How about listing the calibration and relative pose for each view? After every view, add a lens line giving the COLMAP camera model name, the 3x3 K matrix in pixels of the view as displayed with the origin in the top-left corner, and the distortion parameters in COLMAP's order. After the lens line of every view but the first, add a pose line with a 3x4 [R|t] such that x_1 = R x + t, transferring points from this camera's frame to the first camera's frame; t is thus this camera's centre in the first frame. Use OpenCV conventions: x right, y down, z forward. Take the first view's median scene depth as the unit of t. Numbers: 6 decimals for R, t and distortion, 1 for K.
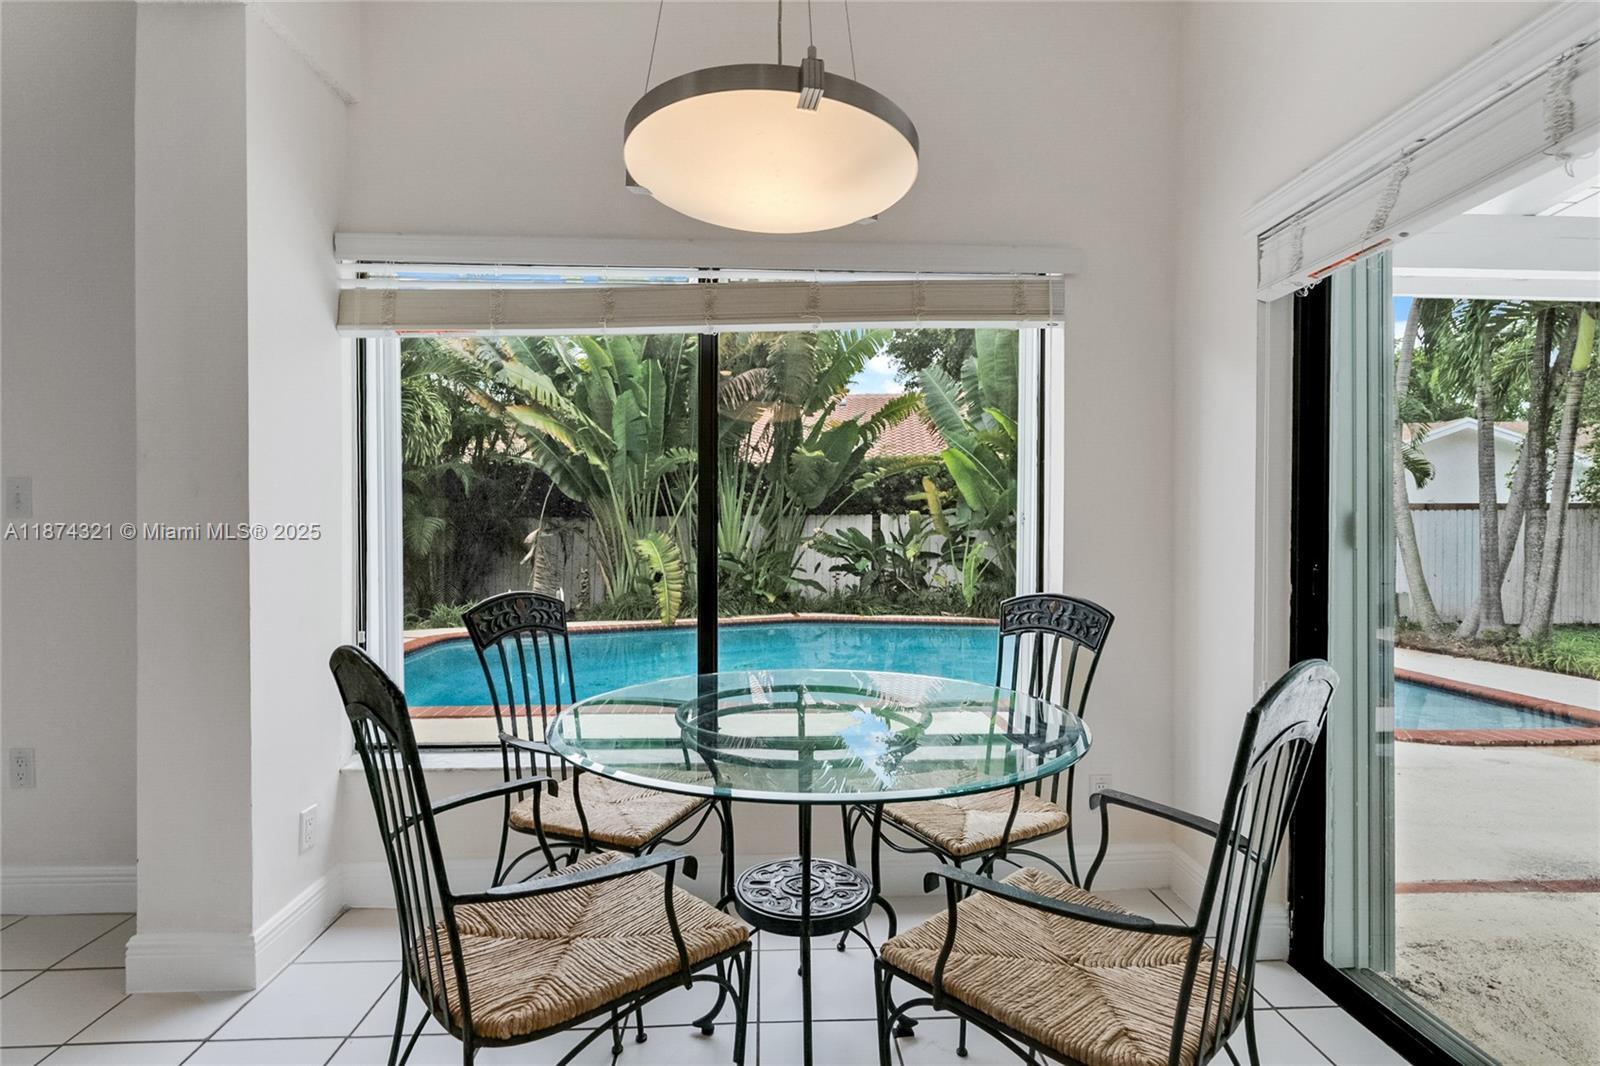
lens RADIAL K [[769.3, 0, 797.1], [0, 769.3, 532.2], [0, 0, 1]] dist [-0.000709, 0.000458]
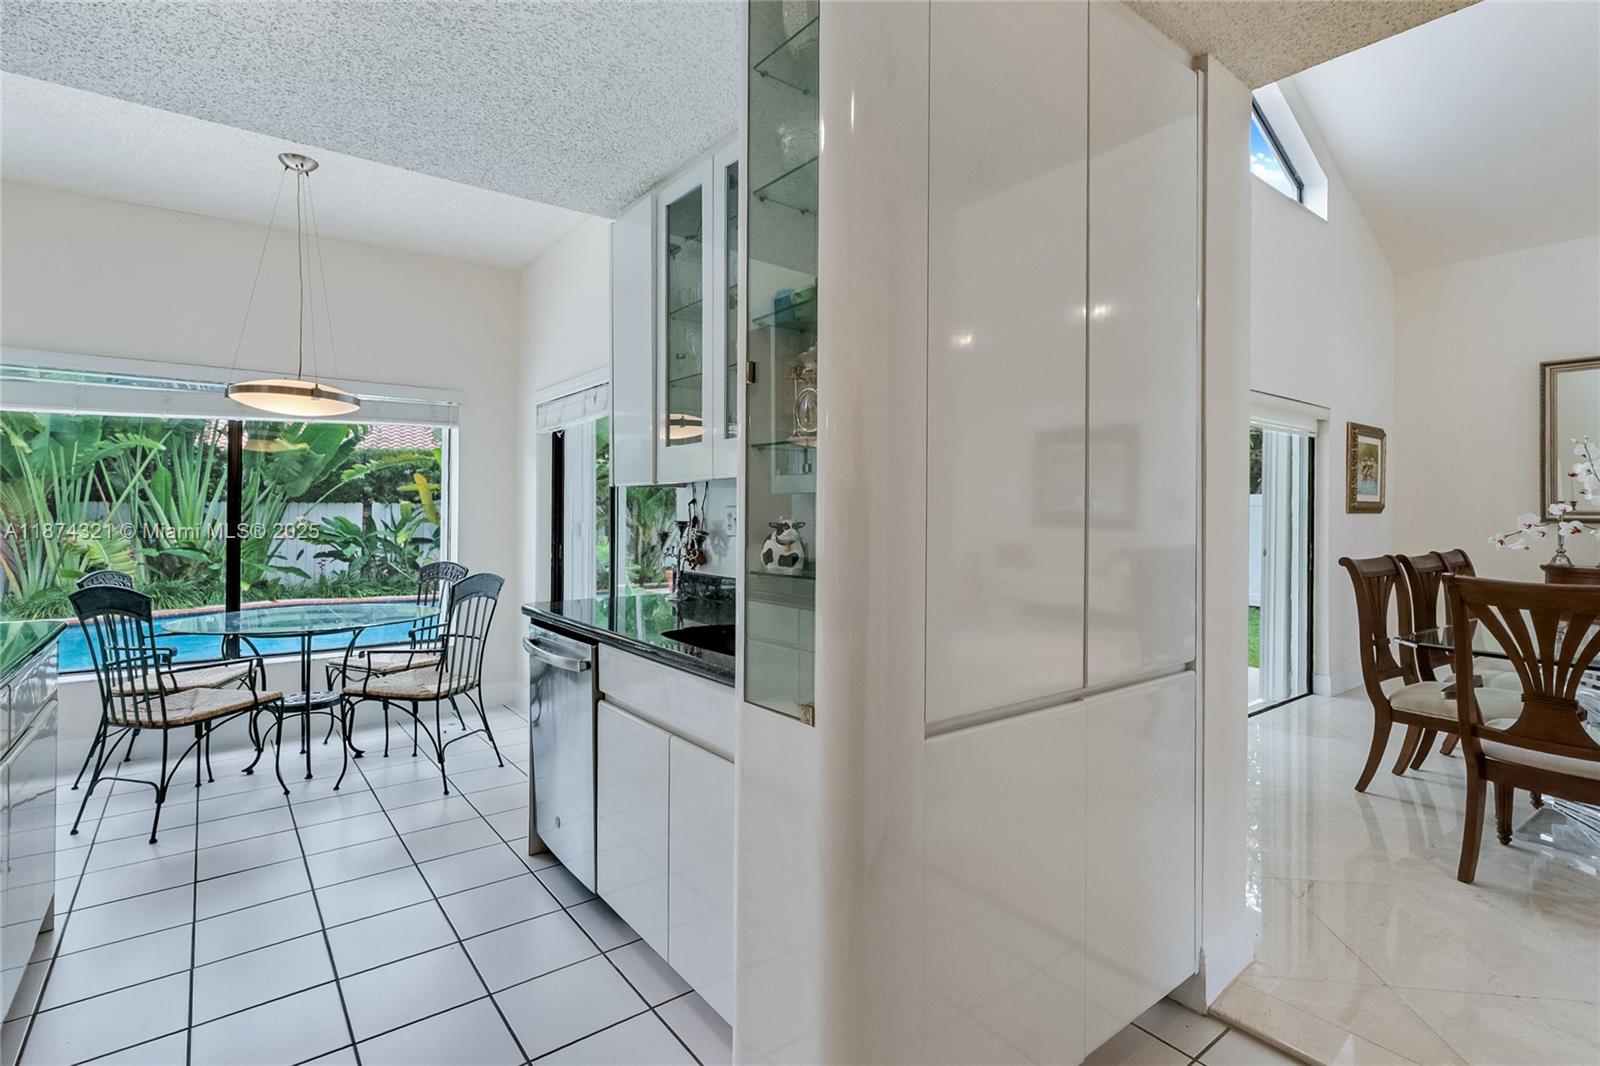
lens RADIAL K [[769.3, 0, 806.6], [0, 769.3, 504.7], [0, 0, 1]] dist [-0.000709, 0.000458]
pose [[0.817773, 0.008984, 0.575470, -0.011987], [-0.002224, 0.999920, -0.012450, -0.009291], [-0.575536, 0.008901, 0.817728, -0.222499]]
